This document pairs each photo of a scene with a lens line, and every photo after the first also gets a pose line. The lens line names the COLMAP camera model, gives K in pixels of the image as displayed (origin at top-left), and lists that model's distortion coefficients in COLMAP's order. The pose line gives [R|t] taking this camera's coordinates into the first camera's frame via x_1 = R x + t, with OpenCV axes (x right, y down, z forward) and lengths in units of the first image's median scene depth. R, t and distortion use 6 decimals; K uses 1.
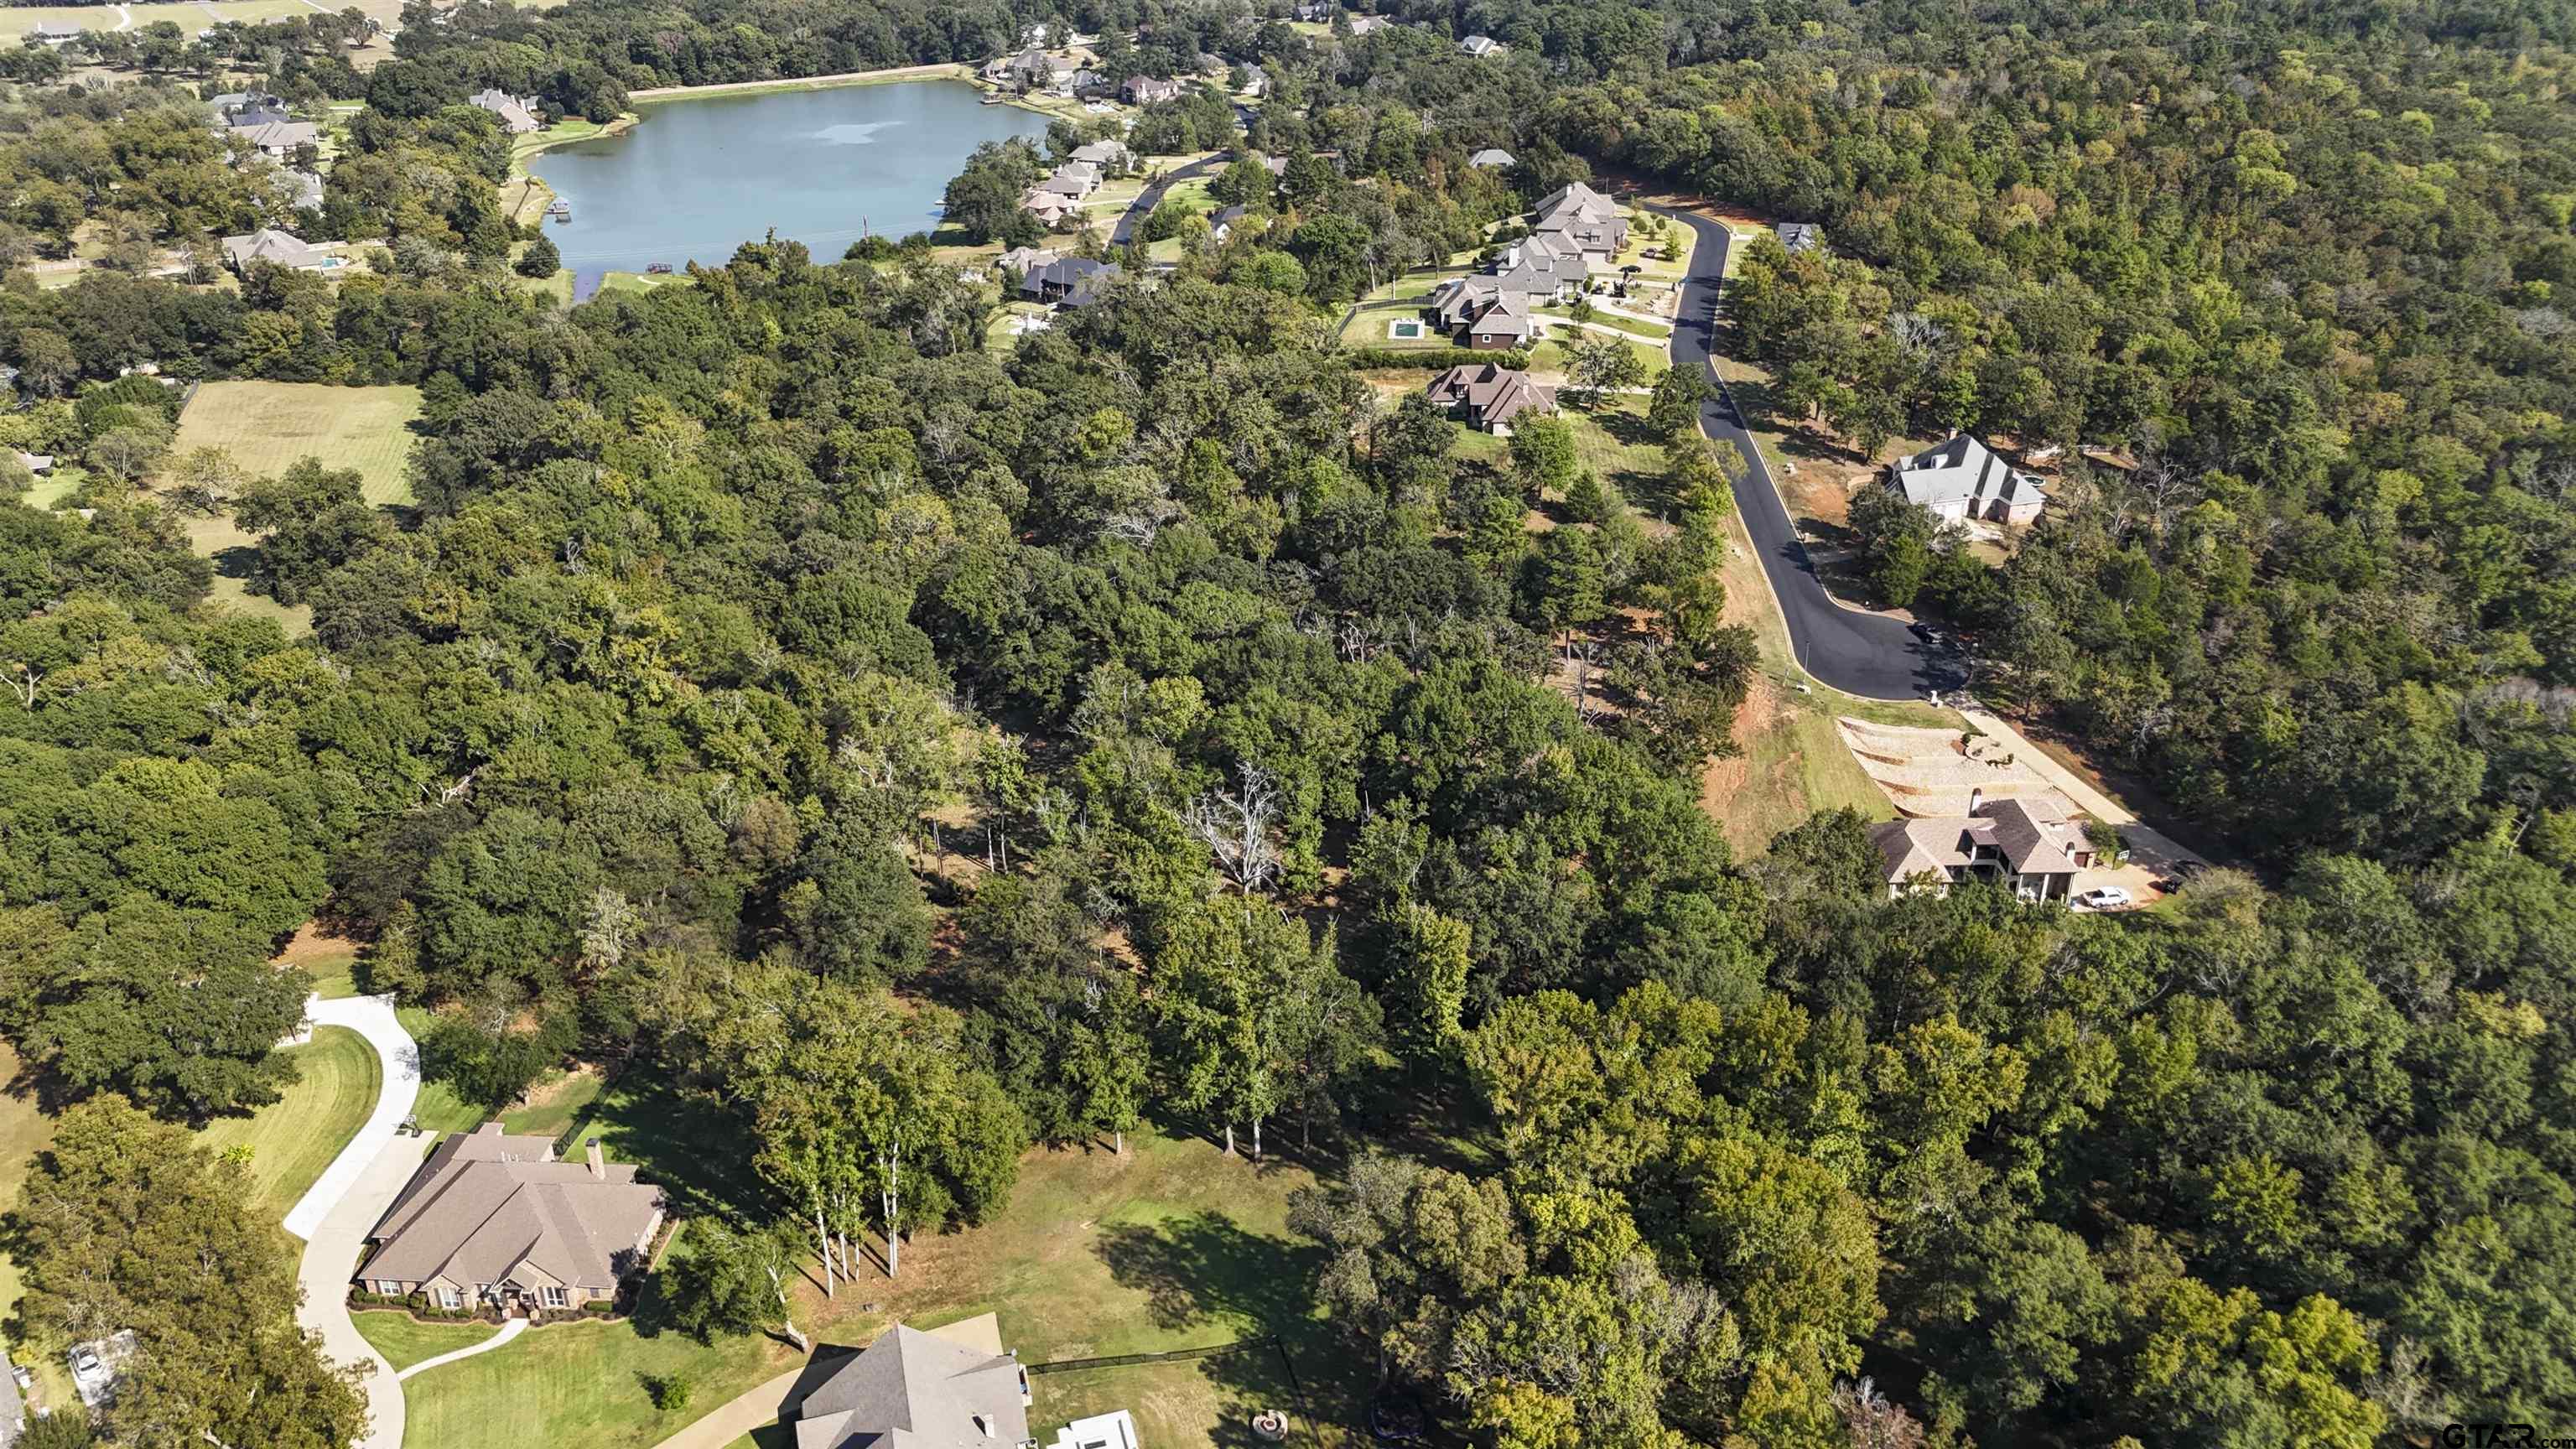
lens RADIAL K [[1884.9, 0, 1288.0], [0, 1884.9, 724.5], [0, 0, 1]] dist [0.055467, -0.053499]
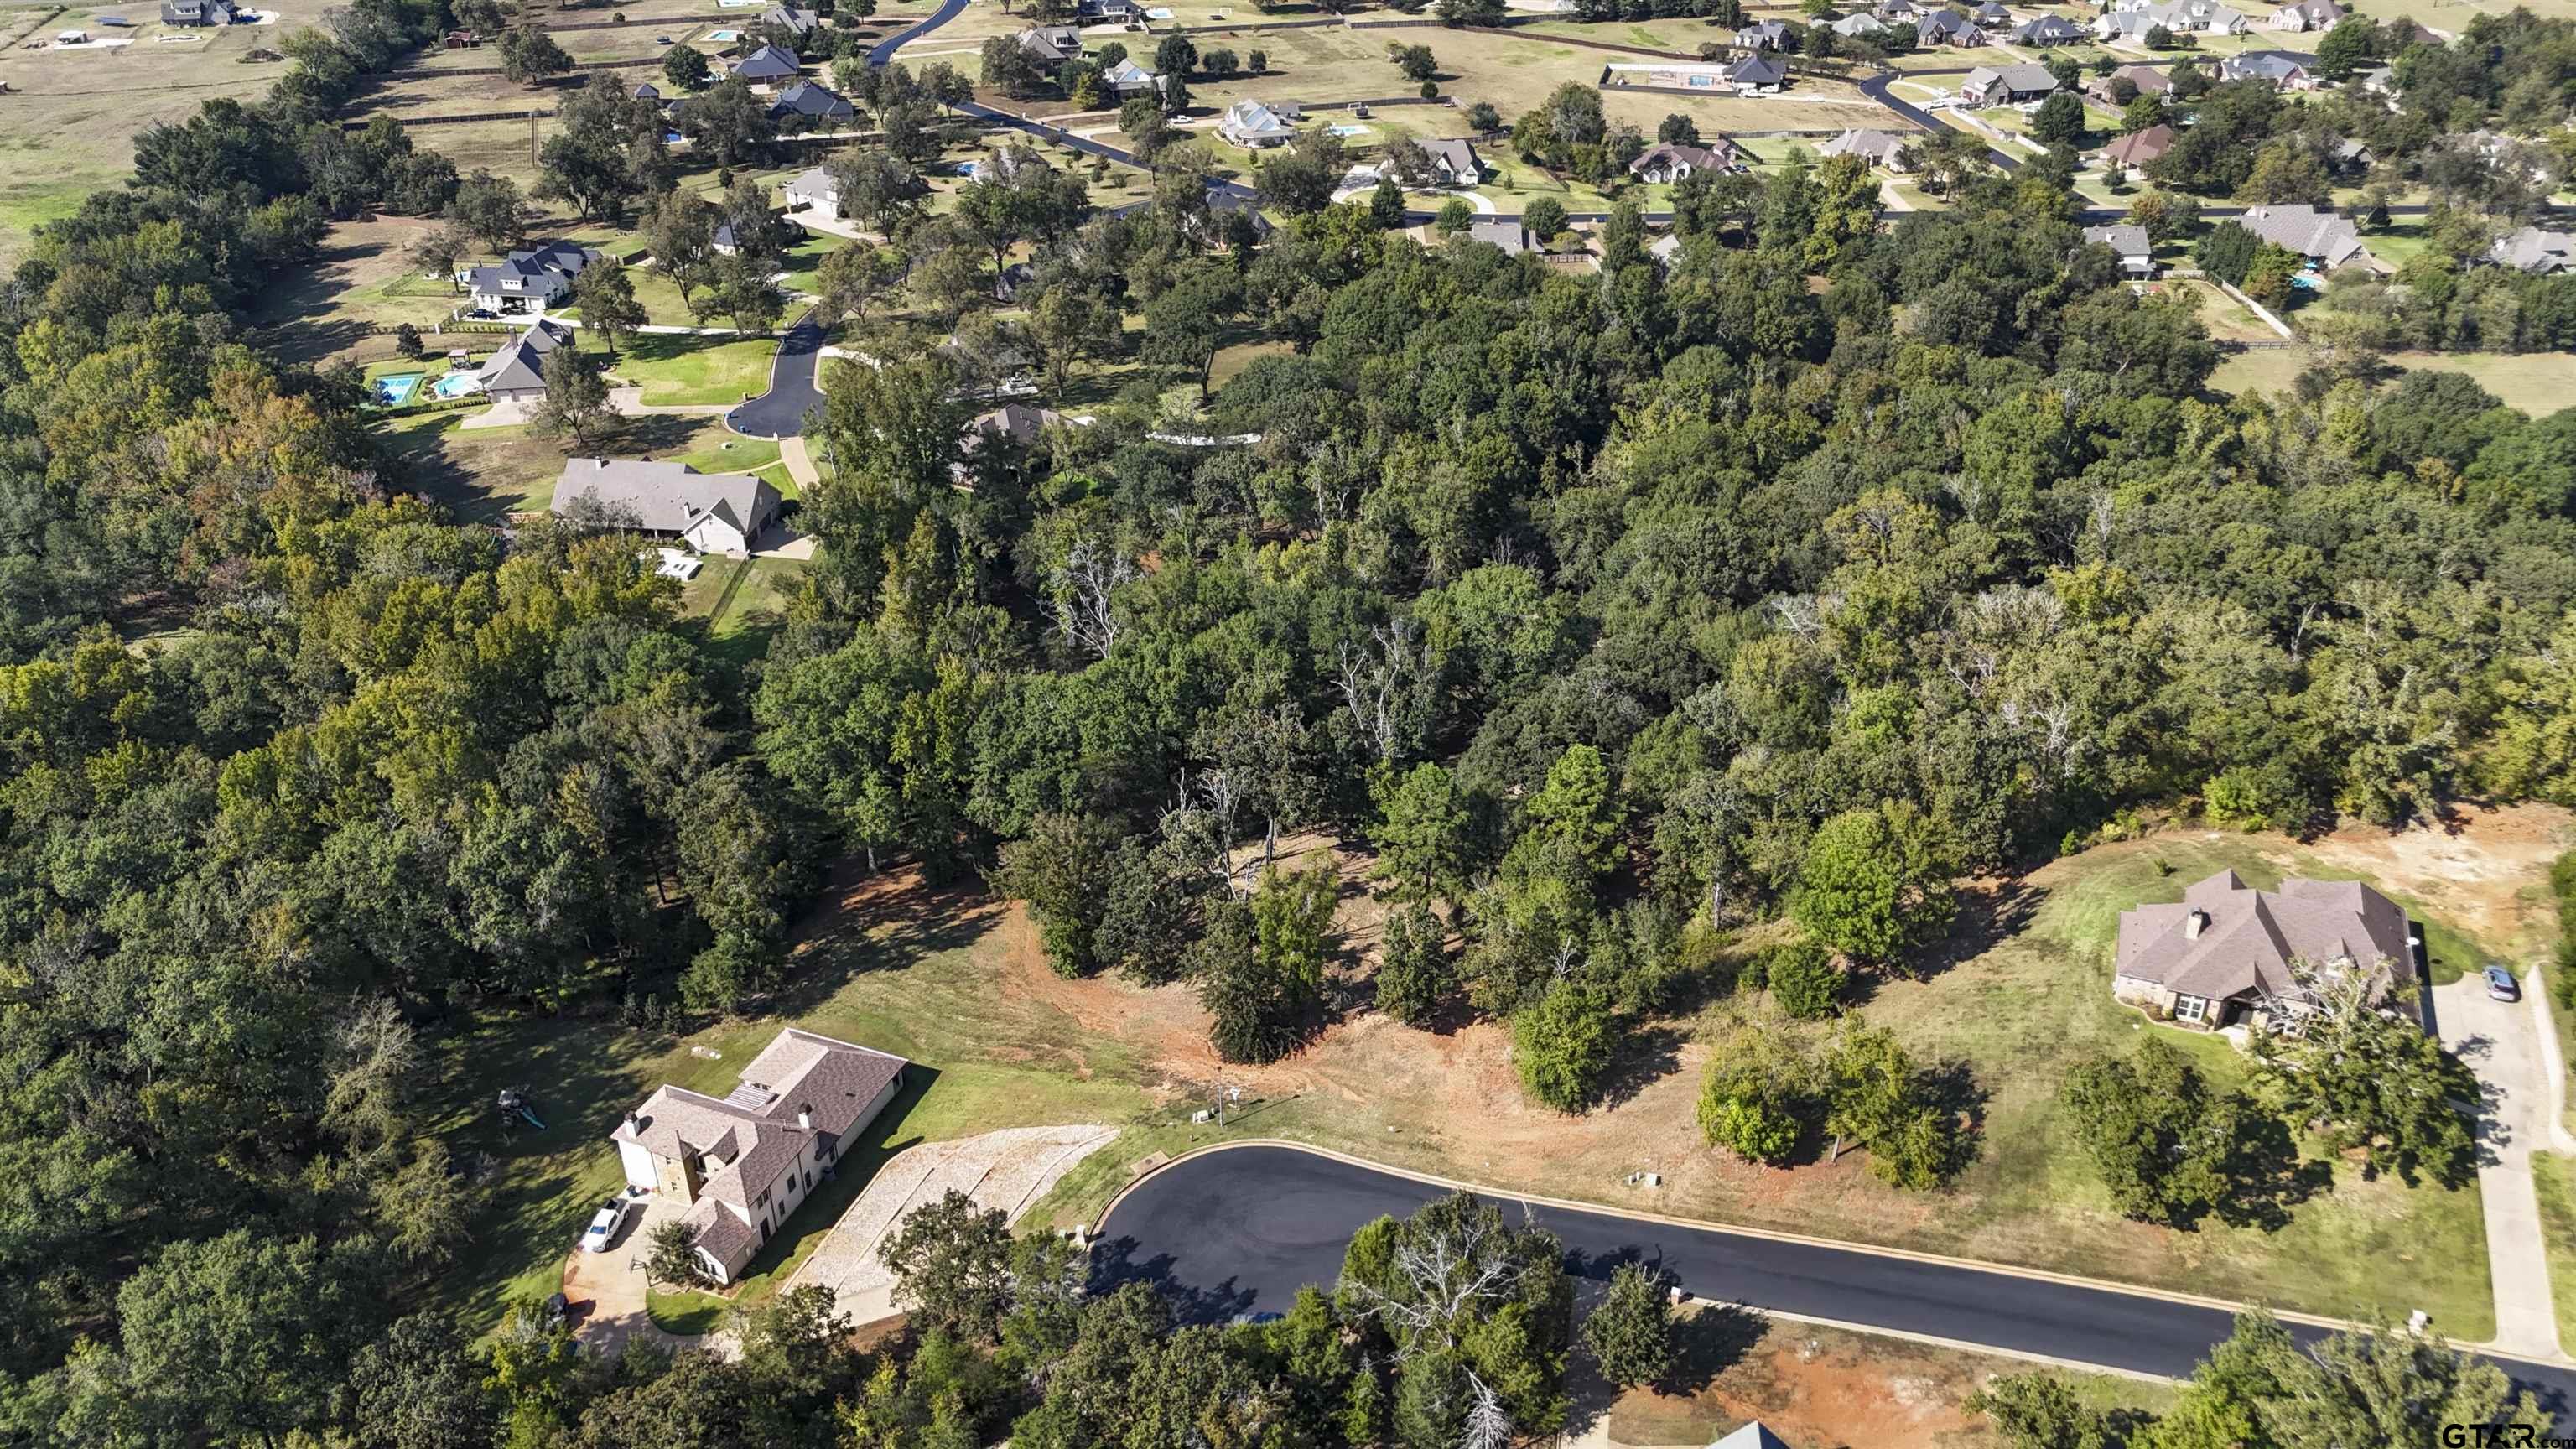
lens RADIAL K [[1884.9, 0, 1288.0], [0, 1884.9, 724.5], [0, 0, 1]] dist [0.055467, -0.053499]
pose [[-0.384633, 0.468377, -0.795412, 0.566939], [-0.406691, 0.687573, 0.601537, -0.403655], [0.828649, 0.554858, -0.073978, 0.803802]]
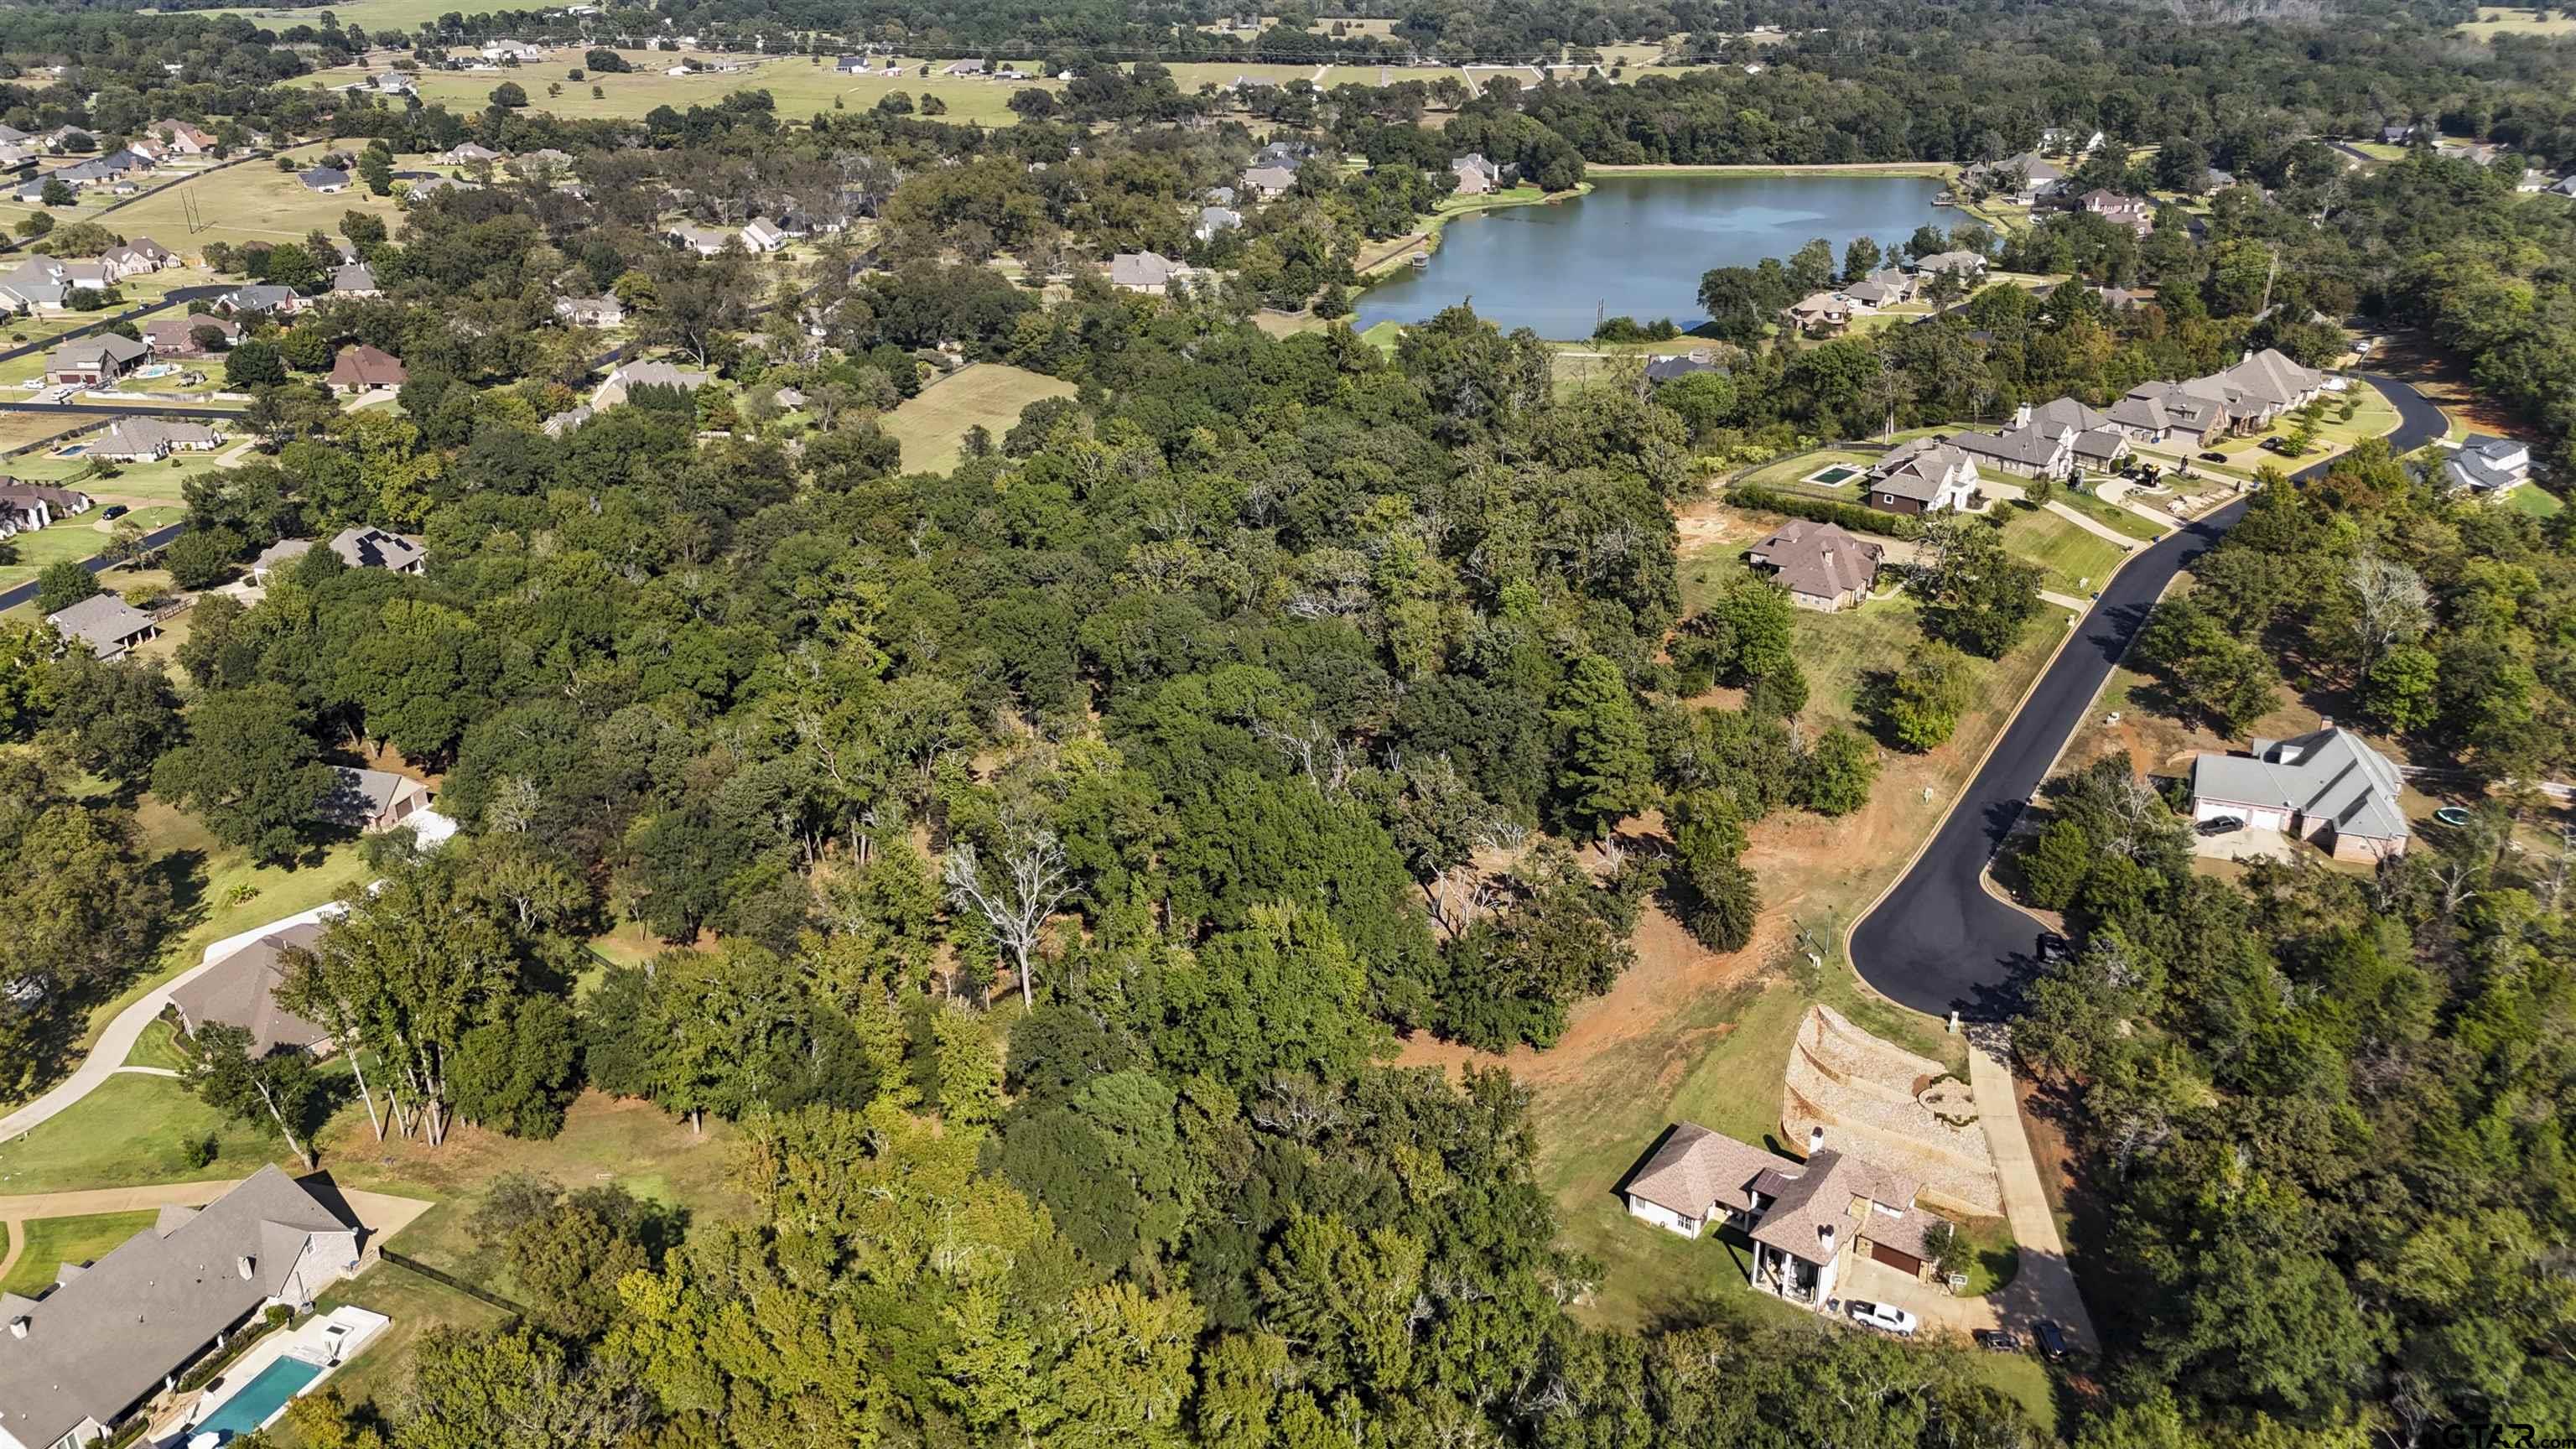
lens RADIAL K [[1884.9, 0, 1288.0], [0, 1884.9, 724.5], [0, 0, 1]] dist [0.055467, -0.053499]
pose [[0.801526, 0.242937, -0.546385, 0.412703], [-0.264647, 0.963508, 0.040173, -0.071910], [0.536206, 0.112399, 0.836570, 0.147275]]
